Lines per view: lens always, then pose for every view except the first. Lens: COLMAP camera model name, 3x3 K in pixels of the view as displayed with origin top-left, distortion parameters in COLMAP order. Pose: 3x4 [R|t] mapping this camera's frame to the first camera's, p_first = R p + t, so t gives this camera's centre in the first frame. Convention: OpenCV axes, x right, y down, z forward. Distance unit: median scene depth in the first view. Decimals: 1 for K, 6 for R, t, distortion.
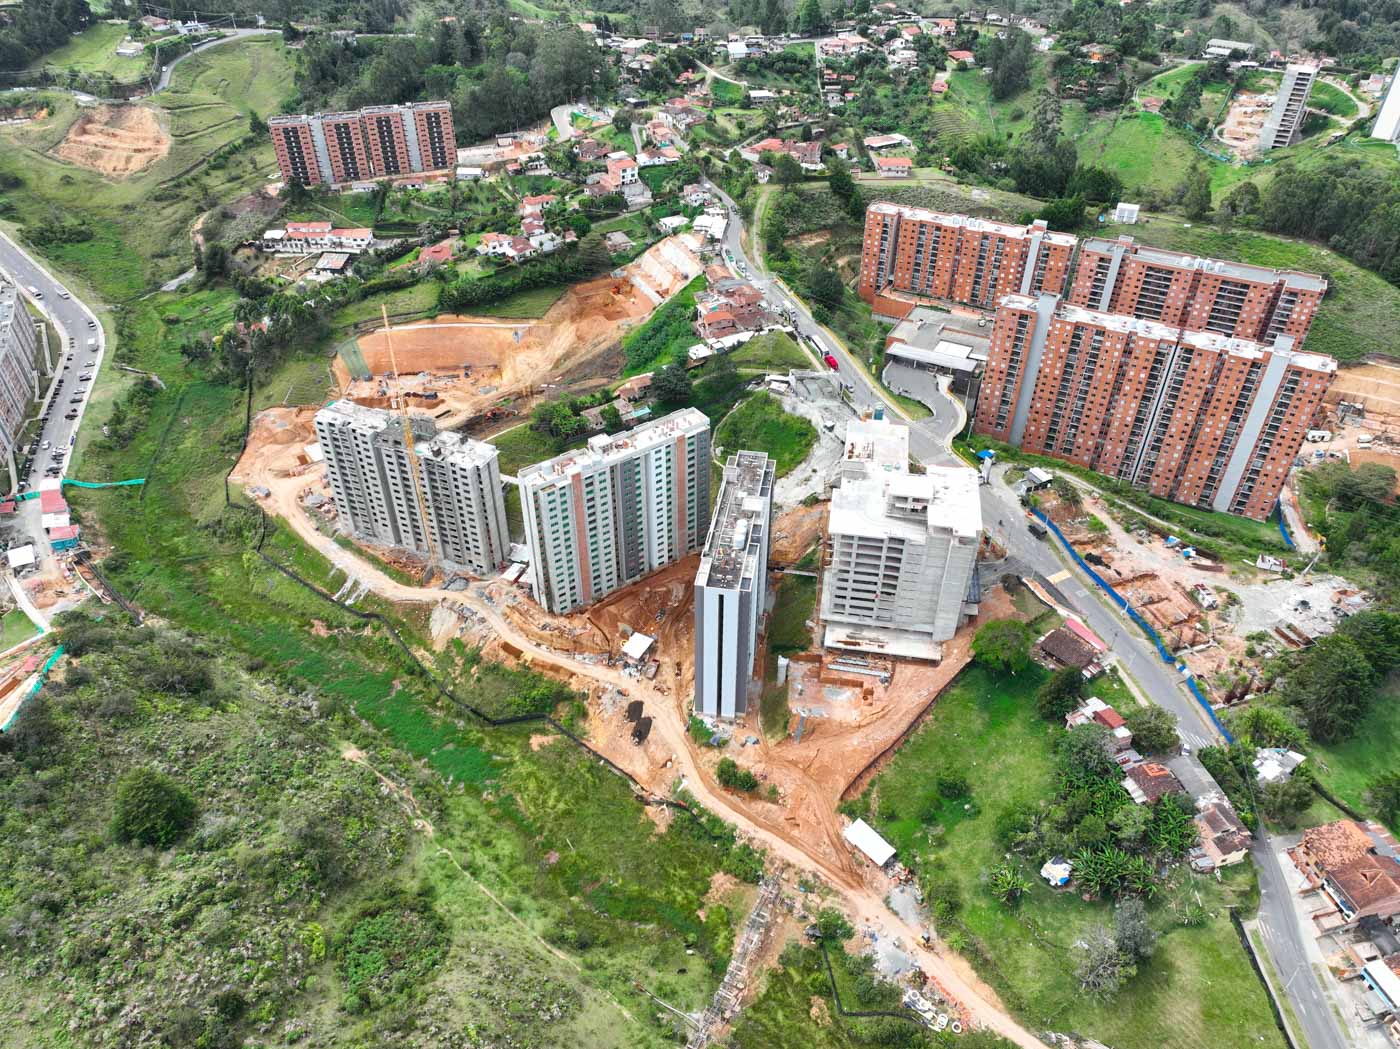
lens RADIAL K [[983.5, 0, 700.0], [0, 983.5, 524.5], [0, 0, 1]] dist [0.005717, 0.001171]
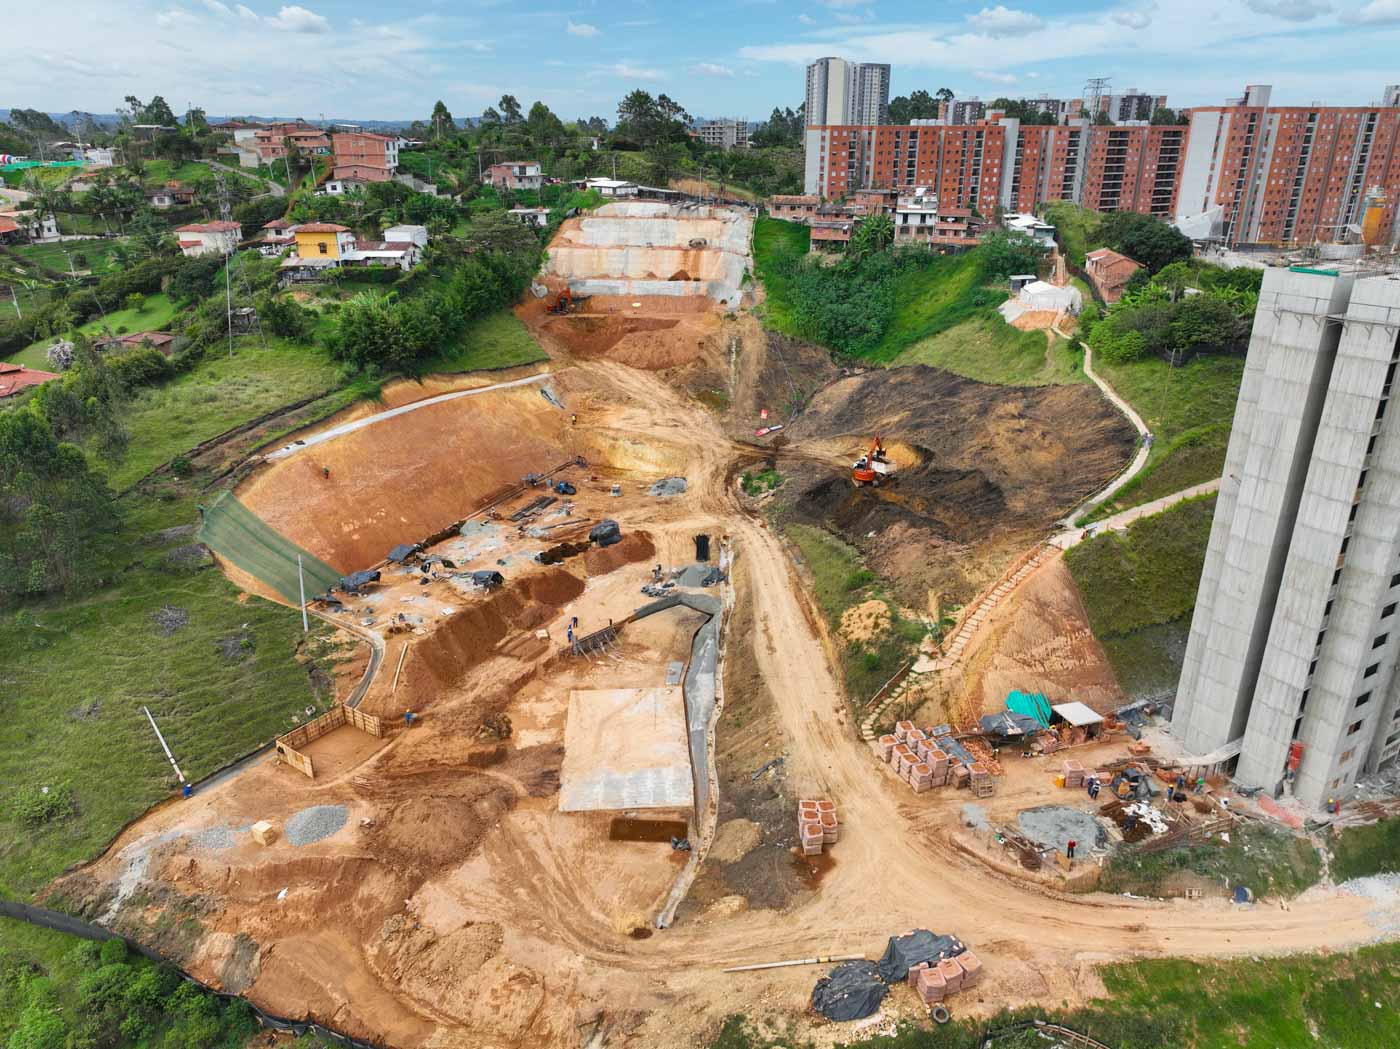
lens RADIAL K [[983.5, 0, 700.0], [0, 983.5, 524.5], [0, 0, 1]] dist [0.005717, 0.001171]
pose [[0.572084, -0.306132, 0.760922, -0.654493], [0.503302, 0.863555, -0.030974, -0.136424], [-0.647616, 0.400694, 0.648103, 0.964119]]
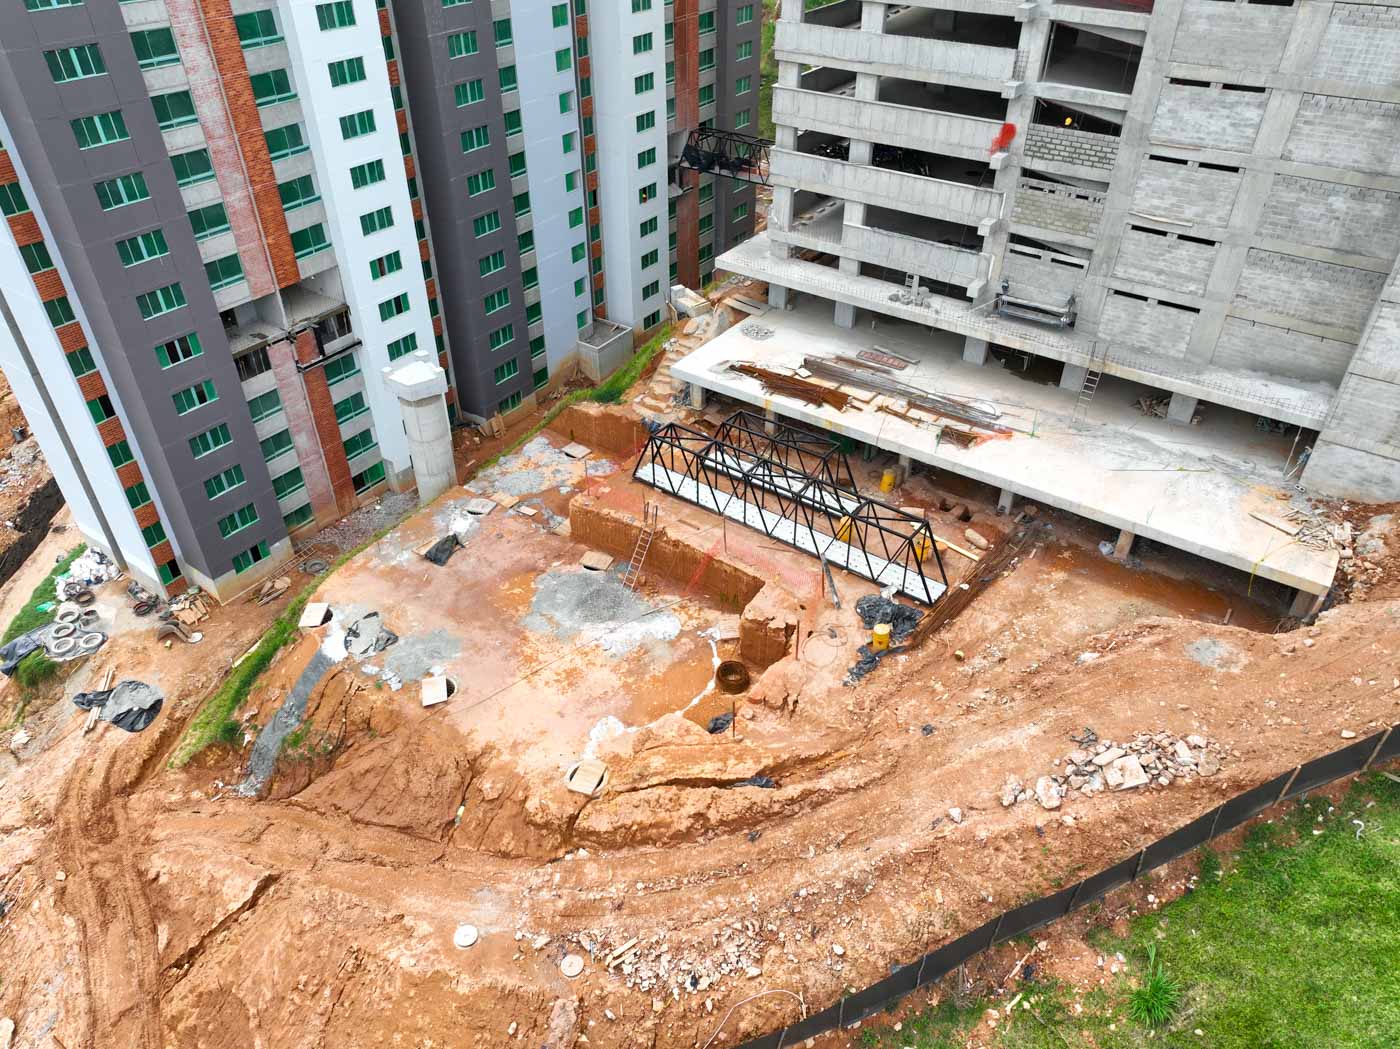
lens RADIAL K [[983.5, 0, 700.0], [0, 983.5, 524.5], [0, 0, 1]] dist [0.005717, 0.001171]
pose [[0.902136, 0.252439, -0.349894, 0.179170], [-0.256901, 0.965824, 0.034445, 0.124520], [0.346631, 0.058814, 0.936156, 0.711697]]
